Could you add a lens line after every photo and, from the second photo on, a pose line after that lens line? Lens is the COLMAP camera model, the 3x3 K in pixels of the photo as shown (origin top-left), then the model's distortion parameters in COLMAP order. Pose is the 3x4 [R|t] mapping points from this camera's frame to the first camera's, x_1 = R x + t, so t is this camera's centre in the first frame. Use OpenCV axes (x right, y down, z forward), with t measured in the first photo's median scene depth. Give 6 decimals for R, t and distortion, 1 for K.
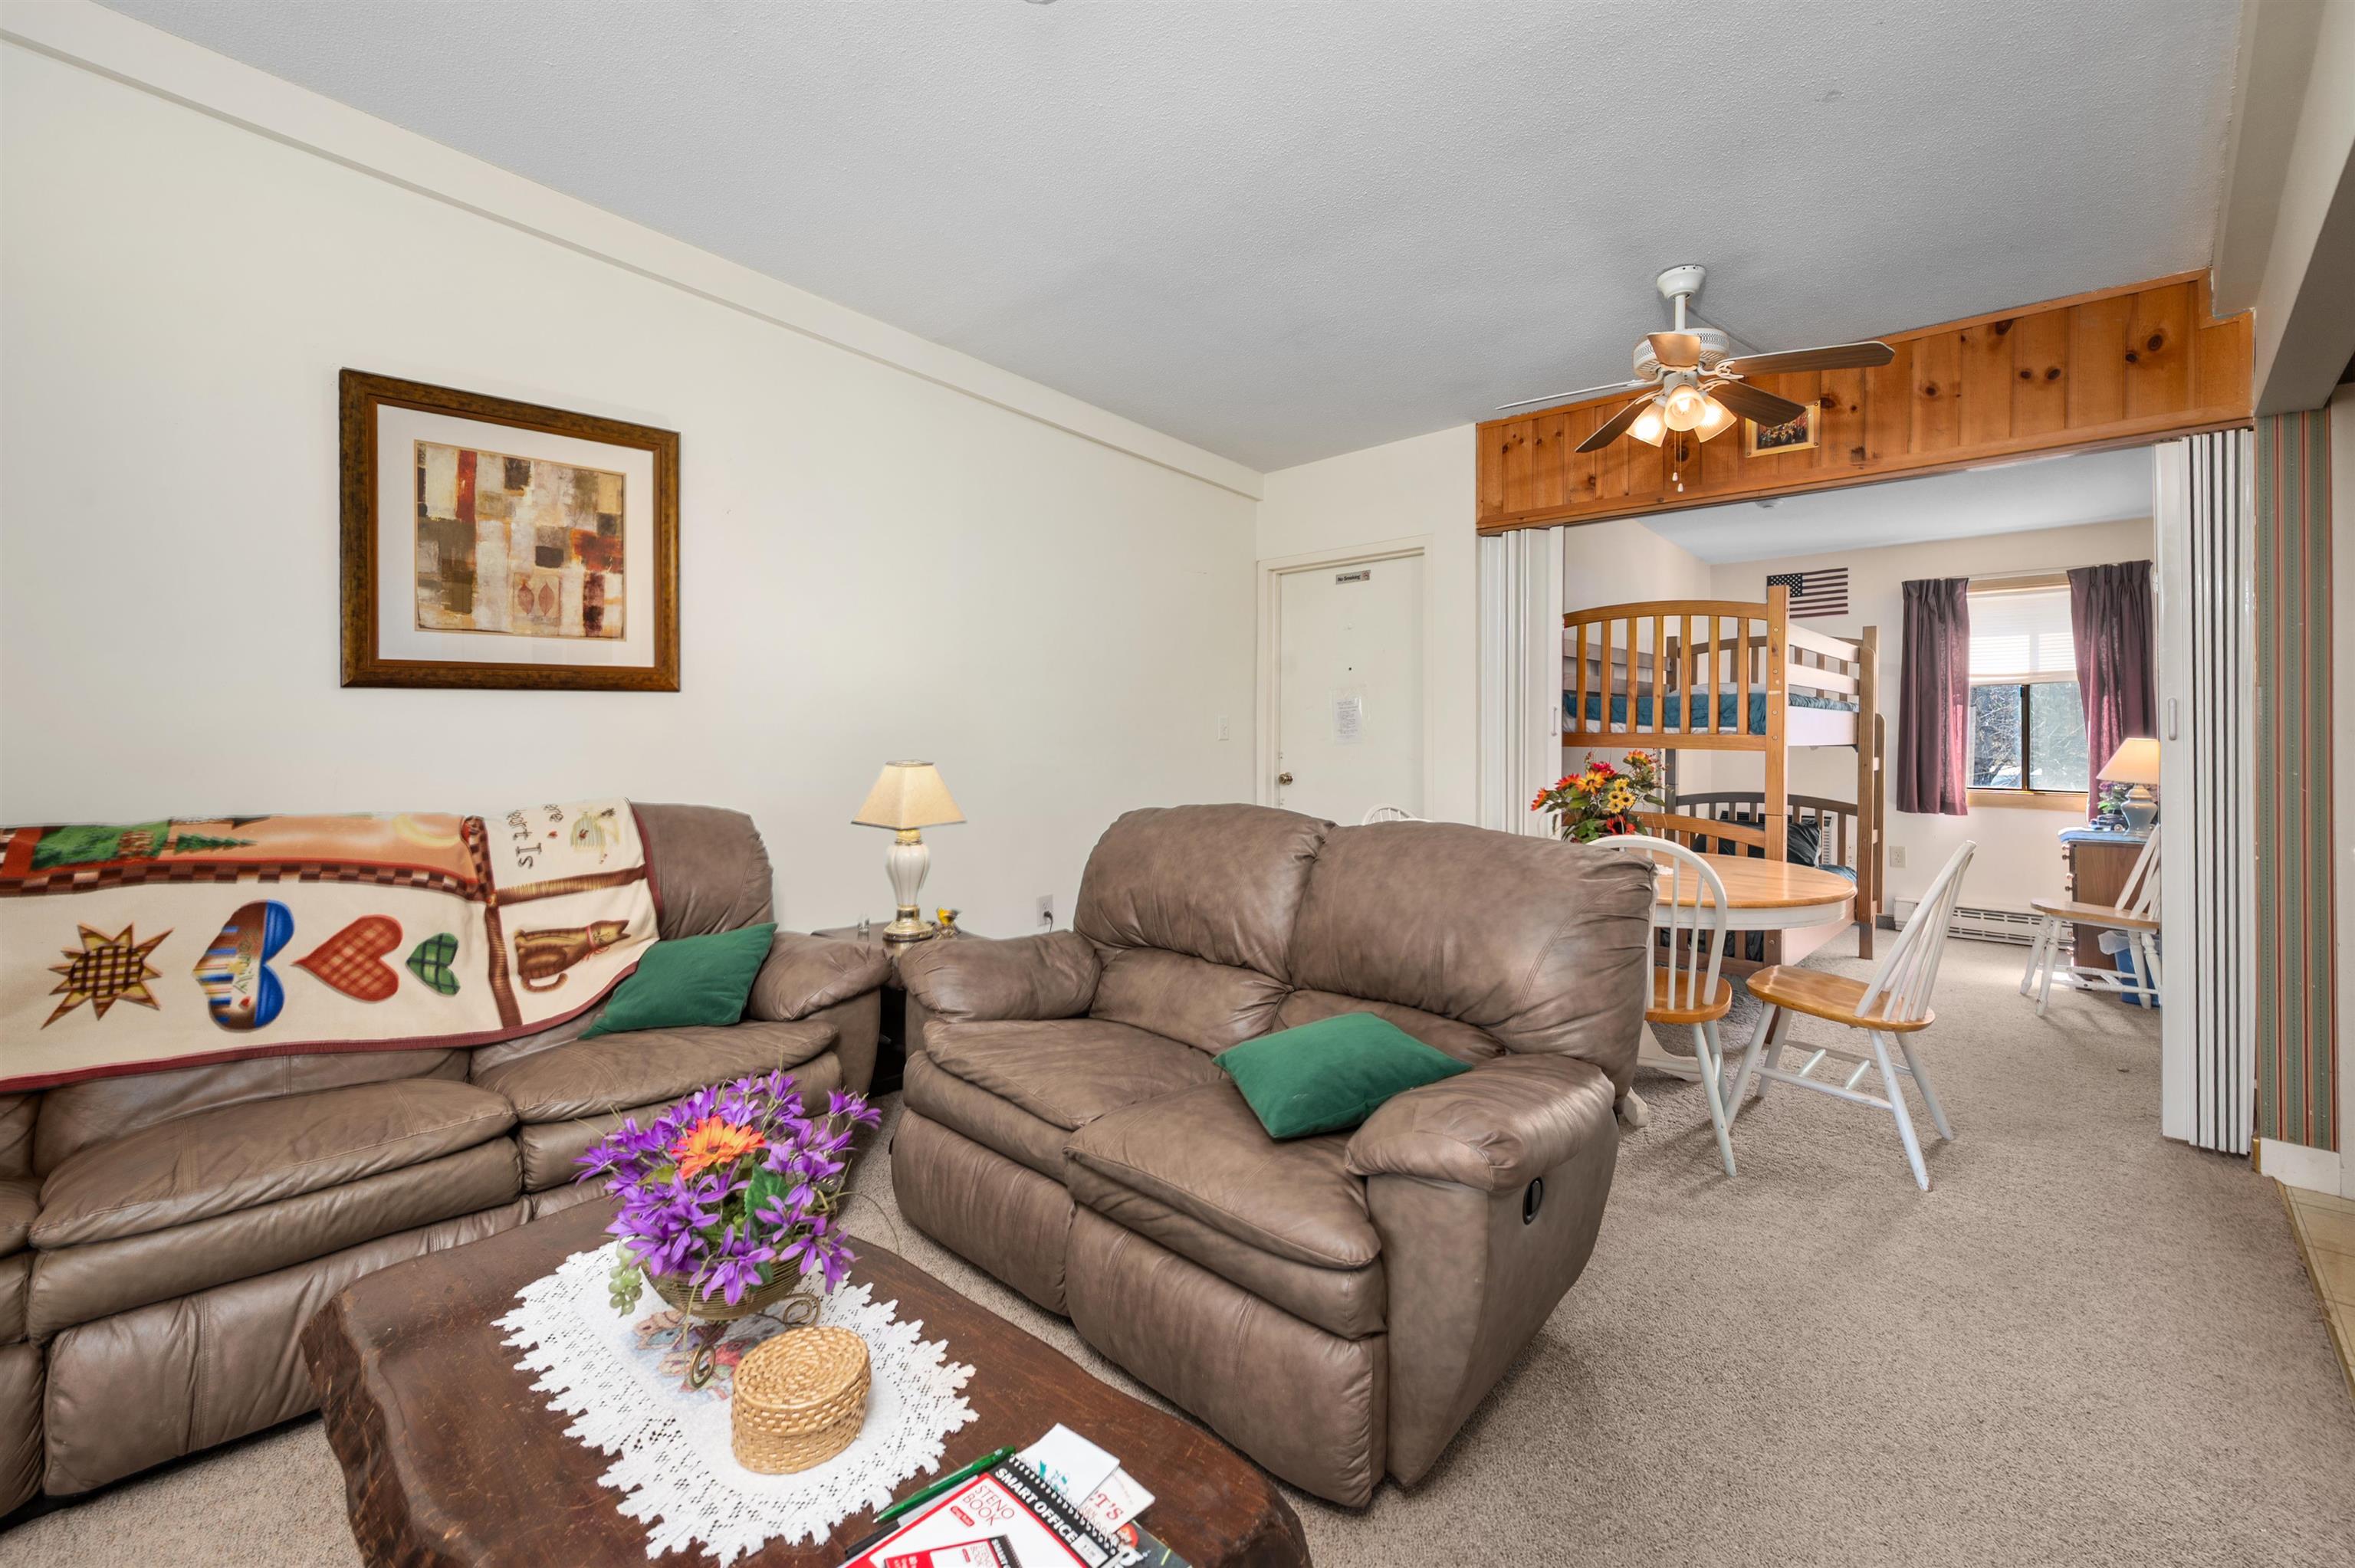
lens RADIAL K [[973.1, 0, 1204.0], [0, 973.1, 718.7], [0, 0, 1]] dist [0.003103, -0.000090]
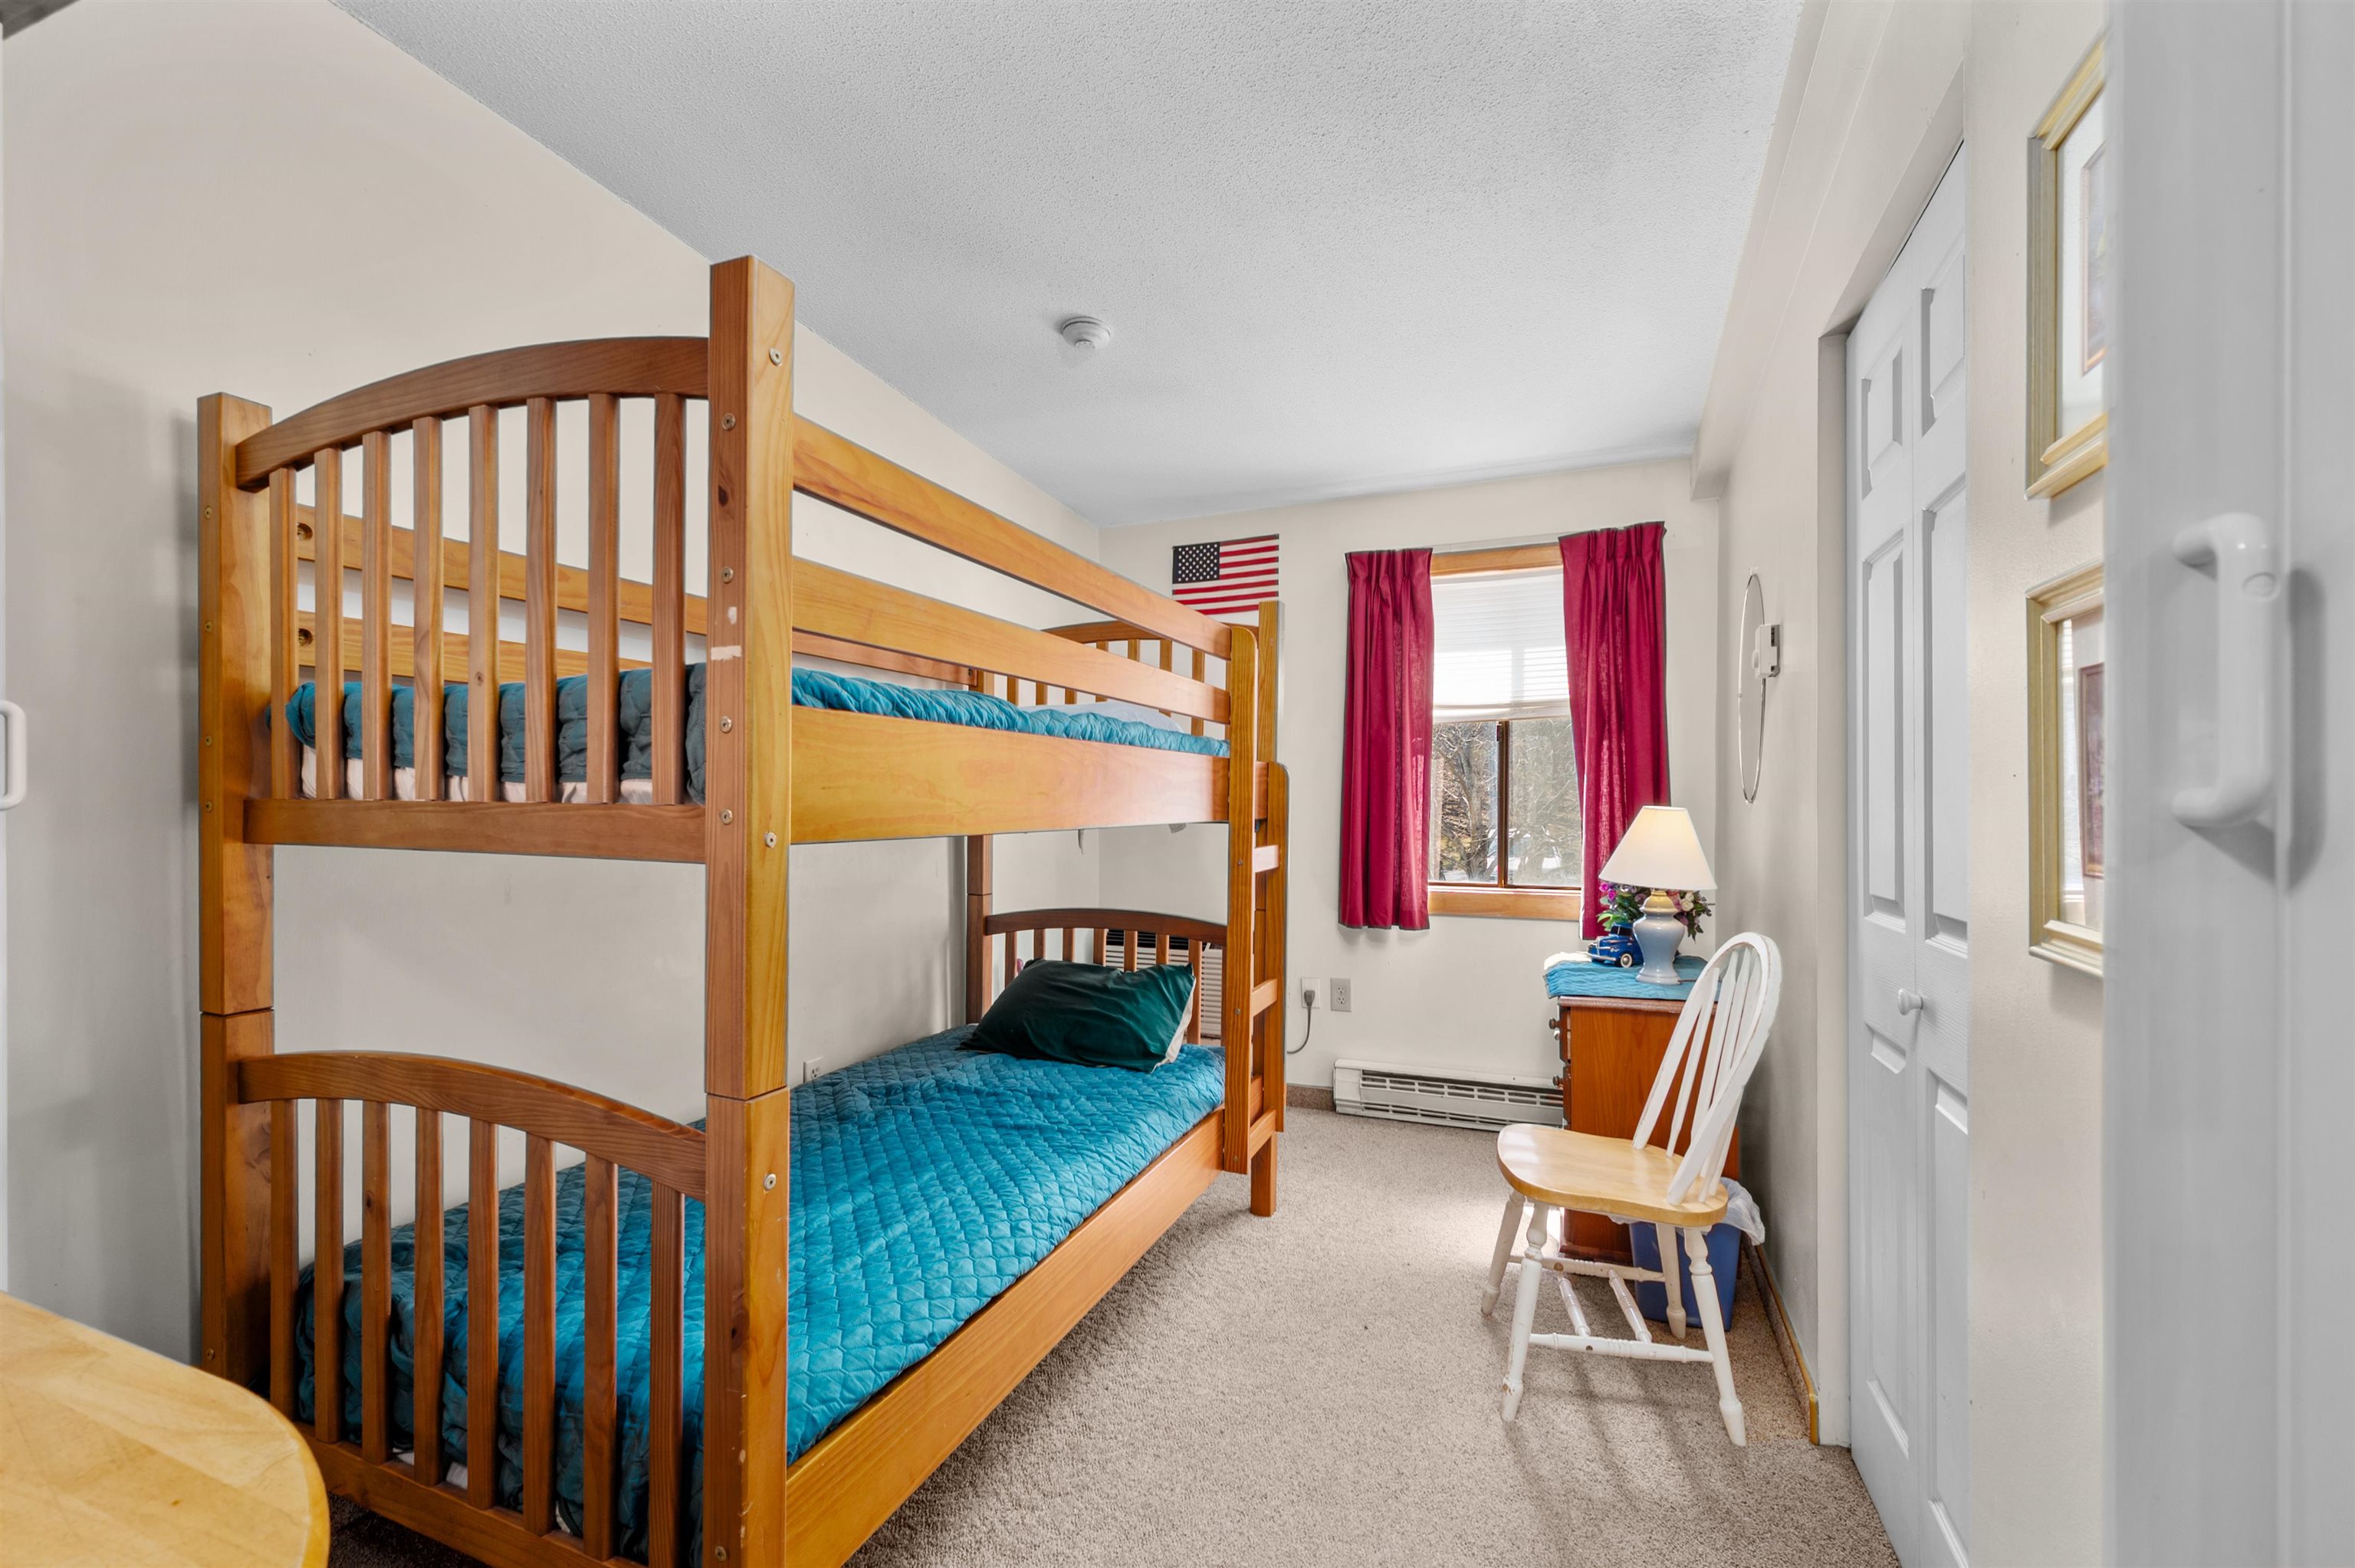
lens RADIAL K [[990.4, 0, 1187.6], [0, 990.4, 803.2], [0, 0, 1]] dist [0.006740, 0.000142]
pose [[0.930343, -0.002989, 0.366678, 0.418638], [-0.003399, 0.999854, 0.016774, 0.007461], [-0.366675, -0.016852, 0.930197, 0.480268]]
